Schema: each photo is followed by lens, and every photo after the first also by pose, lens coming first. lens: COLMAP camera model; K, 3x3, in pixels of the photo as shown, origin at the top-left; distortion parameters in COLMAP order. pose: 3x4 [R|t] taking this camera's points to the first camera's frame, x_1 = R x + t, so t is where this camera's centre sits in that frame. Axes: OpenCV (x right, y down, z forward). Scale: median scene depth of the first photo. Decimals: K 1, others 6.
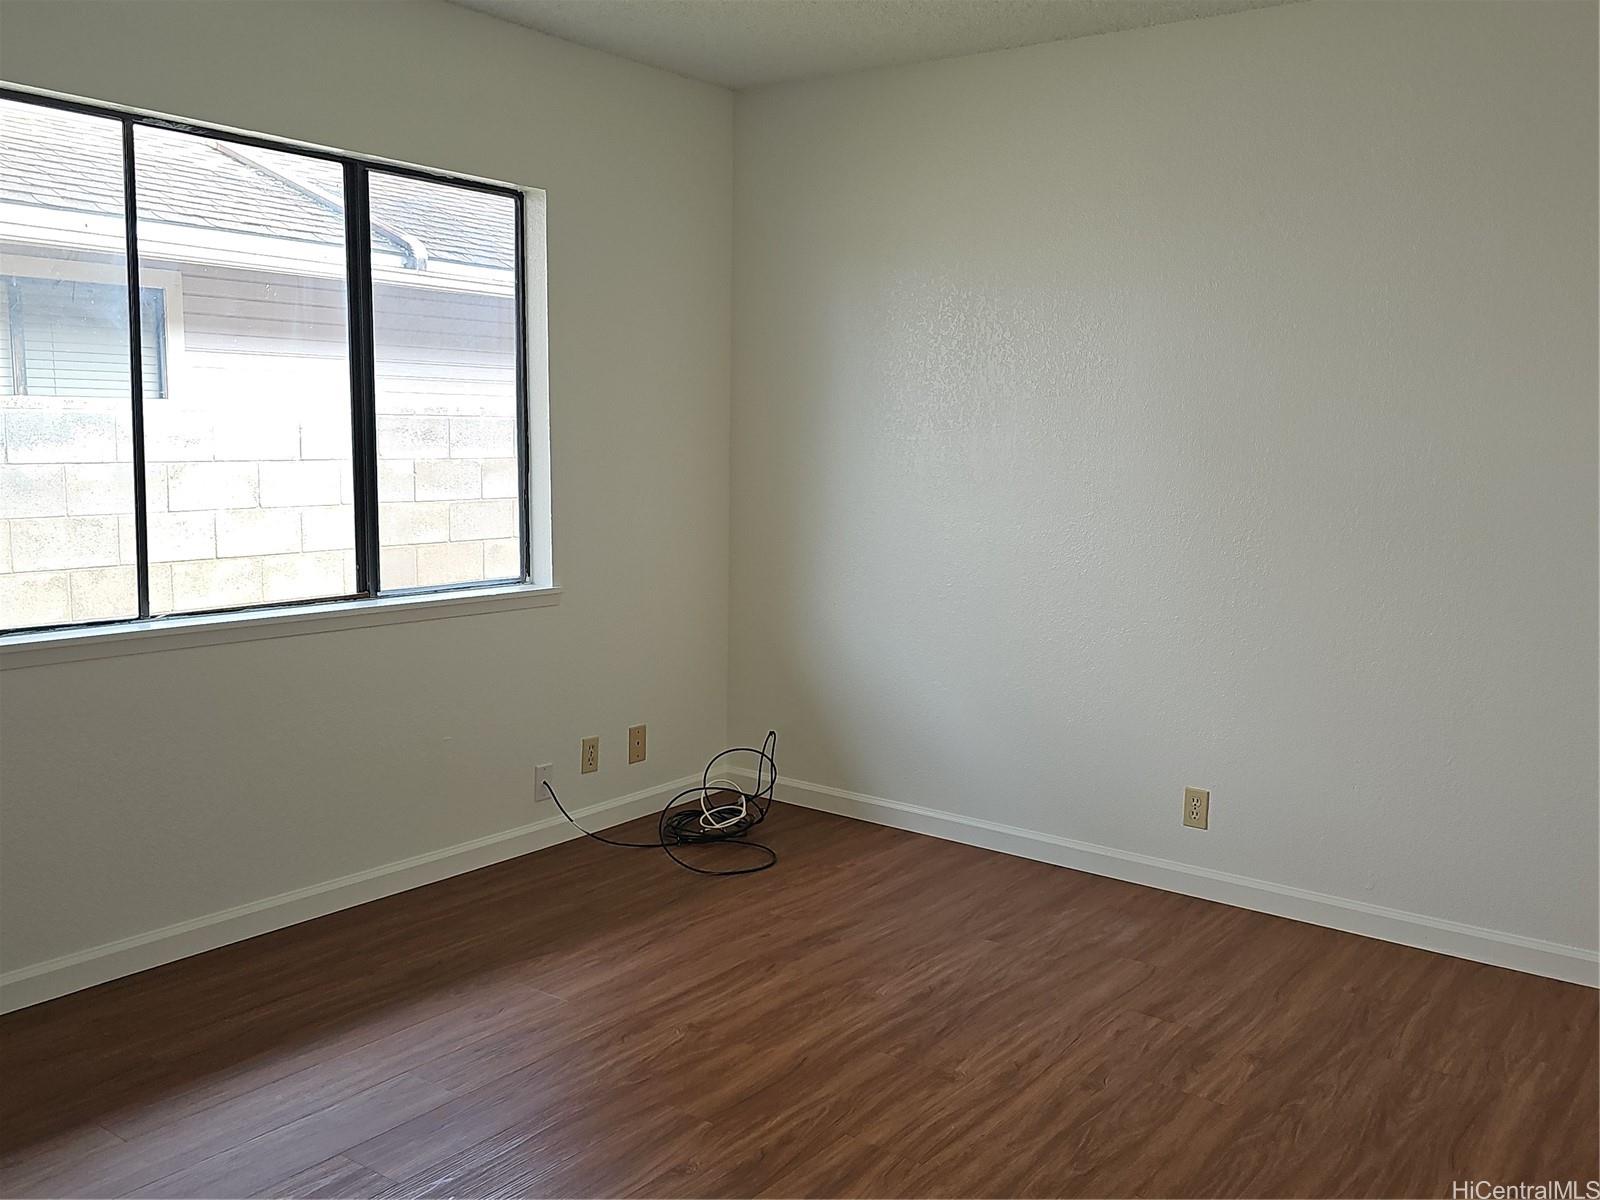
lens RADIAL K [[1357.2, 0, 800.0], [0, 1357.2, 600.0], [0, 0, 1]] dist [0.057597, -0.004847]
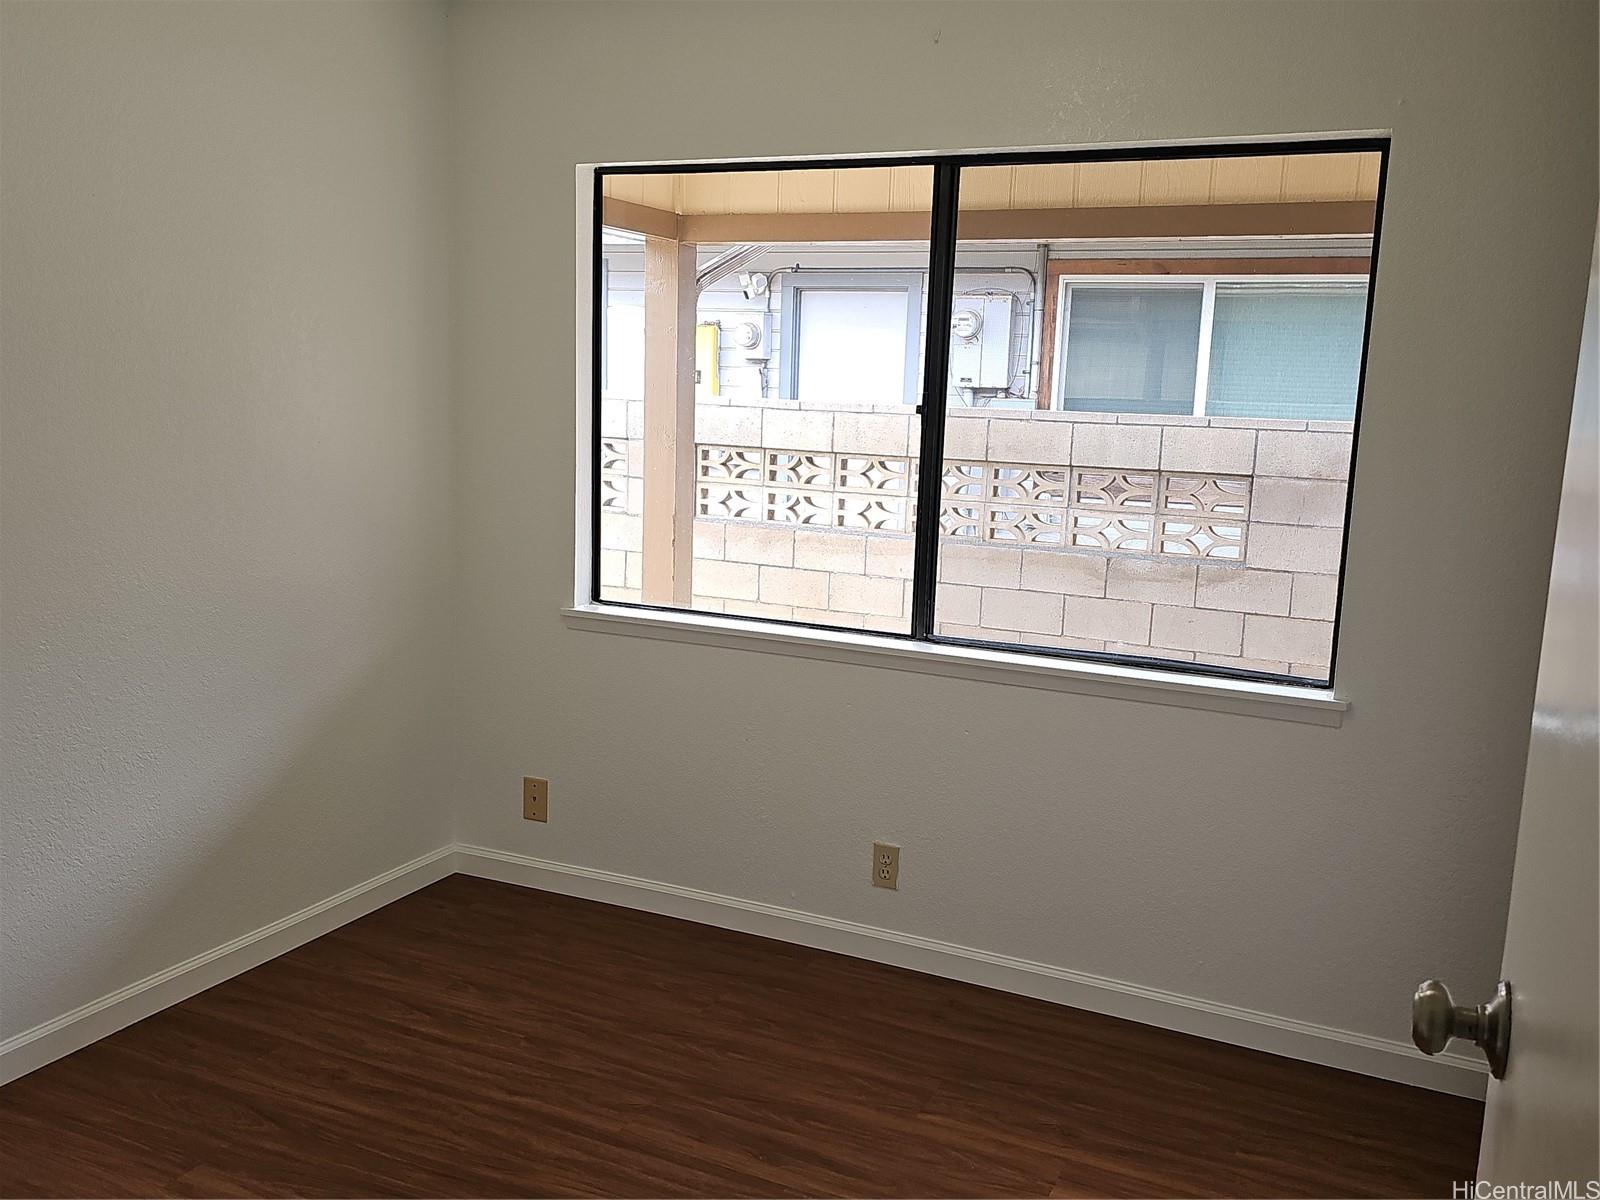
lens RADIAL K [[1357.2, 0, 800.0], [0, 1357.2, 600.0], [0, 0, 1]] dist [0.057597, -0.004847]
pose [[0.210668, 0.109773, -0.971375, 0.543266], [-0.172589, 0.982242, 0.073571, -0.079751], [0.962202, 0.152150, 0.225873, 0.717991]]
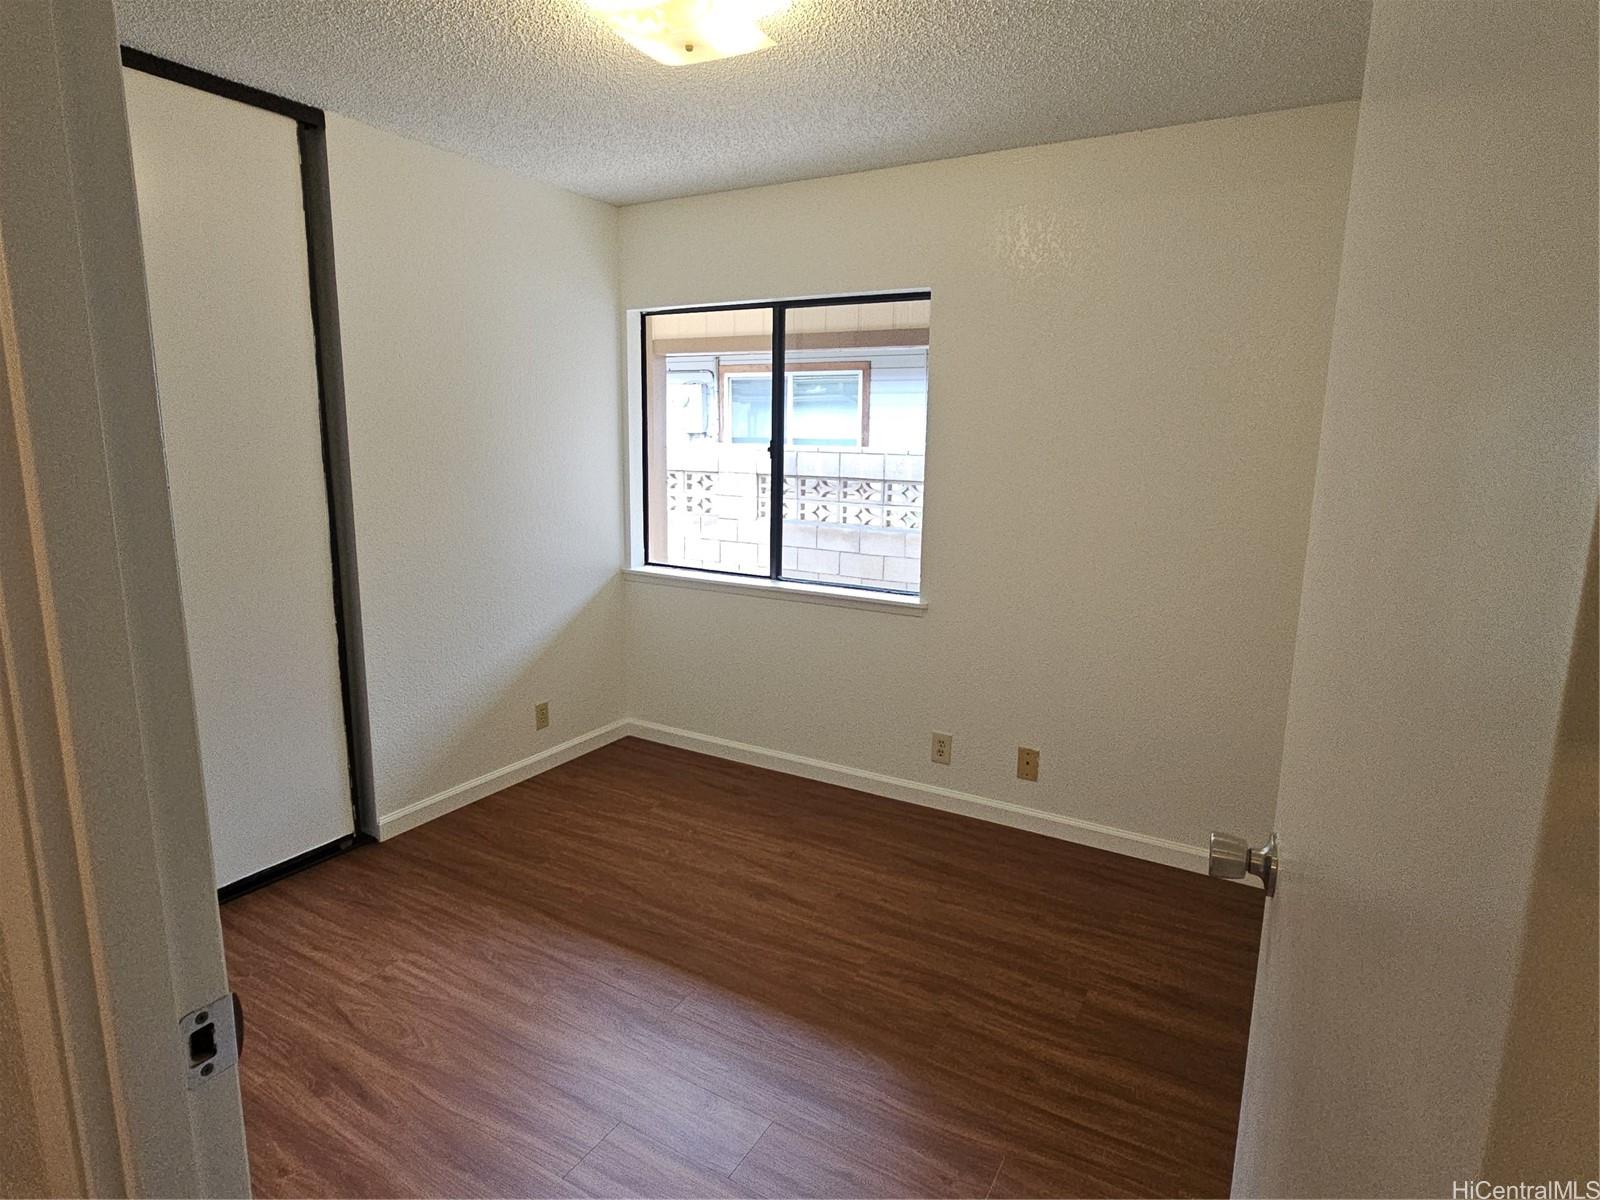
lens RADIAL K [[894.9, 0, 800.0], [0, 894.9, 600.0], [0, 0, 1]] dist [0.001601, 0.000265]
pose [[0.080072, 0.130575, -0.988200, 0.722641], [-0.160765, 0.980096, 0.116478, -0.103770], [0.983739, 0.149541, 0.099470, 0.934149]]
